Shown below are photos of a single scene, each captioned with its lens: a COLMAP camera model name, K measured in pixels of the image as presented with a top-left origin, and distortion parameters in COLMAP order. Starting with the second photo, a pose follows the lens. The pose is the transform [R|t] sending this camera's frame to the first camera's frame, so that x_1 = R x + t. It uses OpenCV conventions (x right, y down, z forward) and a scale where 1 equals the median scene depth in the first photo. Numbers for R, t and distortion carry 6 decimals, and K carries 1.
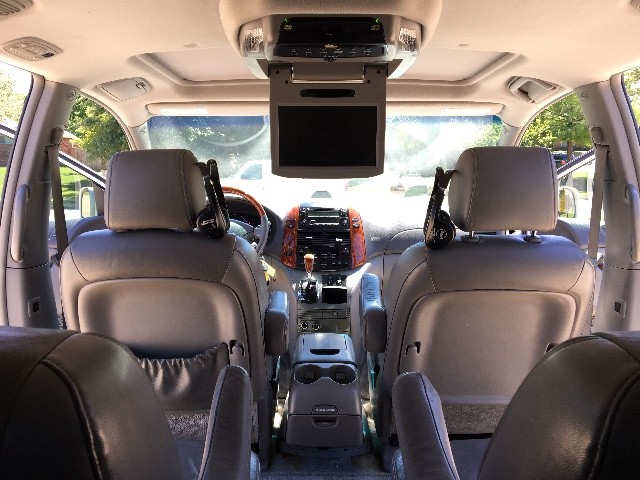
lens RADIAL K [[551.9, 0, 318.1], [0, 551.9, 244.7], [0, 0, 1]] dist [0.068819, -0.102642]
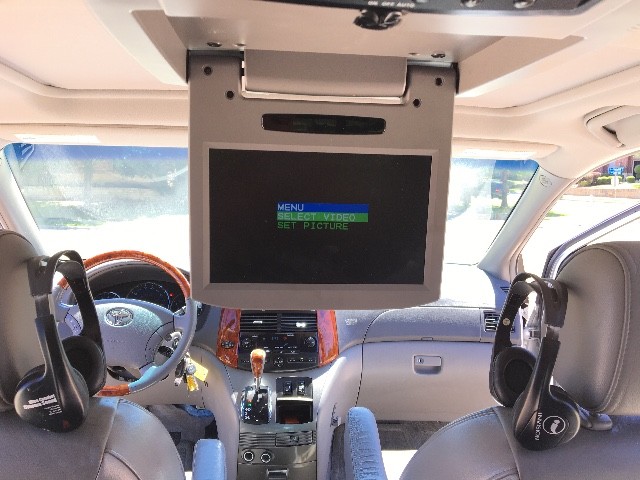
lens RADIAL K [[551.9, 0, 322.9], [0, 551.9, 239.1], [0, 0, 1]] dist [0.068819, -0.102642]
pose [[0.993172, 0.015699, 0.115596, -0.024023], [-0.010170, 0.998782, -0.048272, -0.117626], [-0.116213, 0.046767, 0.992123, 0.415787]]
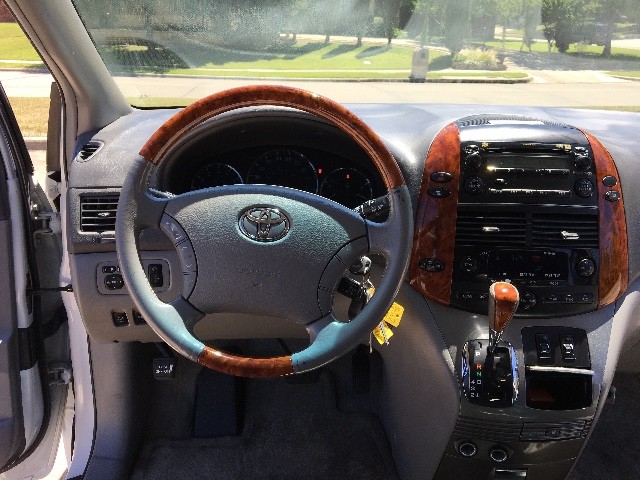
lens RADIAL K [[551.9, 0, 324.8], [0, 551.9, 239.3], [0, 0, 1]] dist [0.068819, -0.102642]
pose [[0.999491, 0.023886, 0.021163, -0.192989], [-0.027874, 0.976325, 0.214507, -0.116974], [-0.015538, -0.214987, 0.976493, 0.878832]]
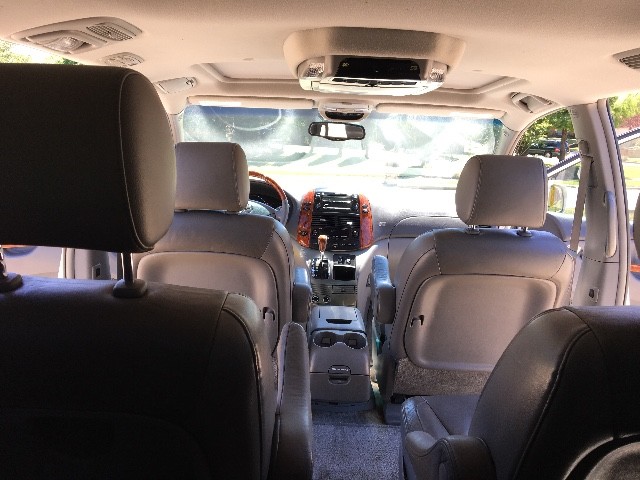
lens RADIAL K [[551.9, 0, 317.1], [0, 551.9, 245.0], [0, 0, 1]] dist [0.068819, -0.102642]
pose [[0.998921, 0.043203, 0.017028, -0.062336], [-0.043906, 0.998094, 0.043356, -0.014408], [-0.015122, -0.044056, 0.998915, -0.150837]]
